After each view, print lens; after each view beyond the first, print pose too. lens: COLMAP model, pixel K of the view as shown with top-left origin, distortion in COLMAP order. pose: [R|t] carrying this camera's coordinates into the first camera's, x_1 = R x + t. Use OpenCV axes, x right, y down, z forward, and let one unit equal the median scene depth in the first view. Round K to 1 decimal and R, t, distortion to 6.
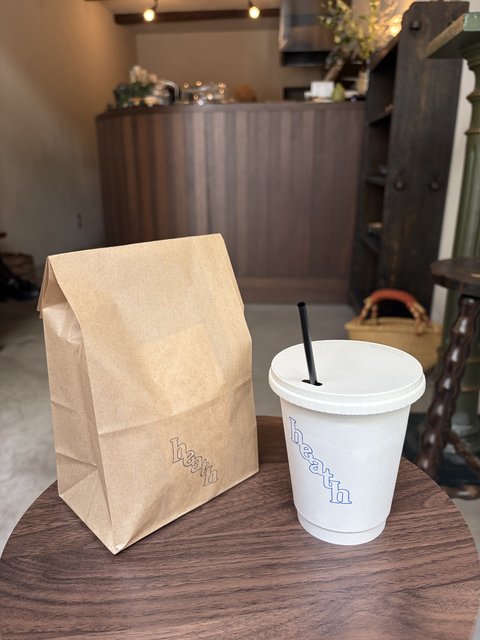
lens RADIAL K [[484.2, 0, 240.0], [0, 484.2, 320.0], [0, 0, 1]] dist [0.003170, -0.035666]
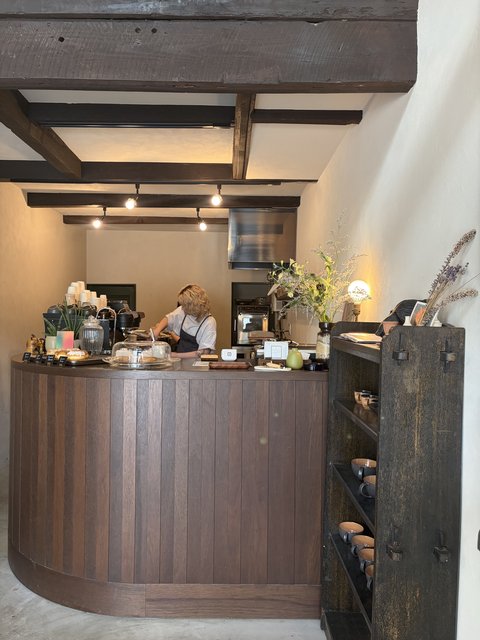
lens RADIAL K [[481.9, 0, 240.0], [0, 481.9, 320.0], [0, 0, 1]] dist [-0.025536, 0.001616]
pose [[0.994442, 0.020283, 0.103313, 0.013877], [0.012088, 0.952785, -0.303405, -0.266790], [-0.104589, 0.302967, 0.947244, 0.166225]]
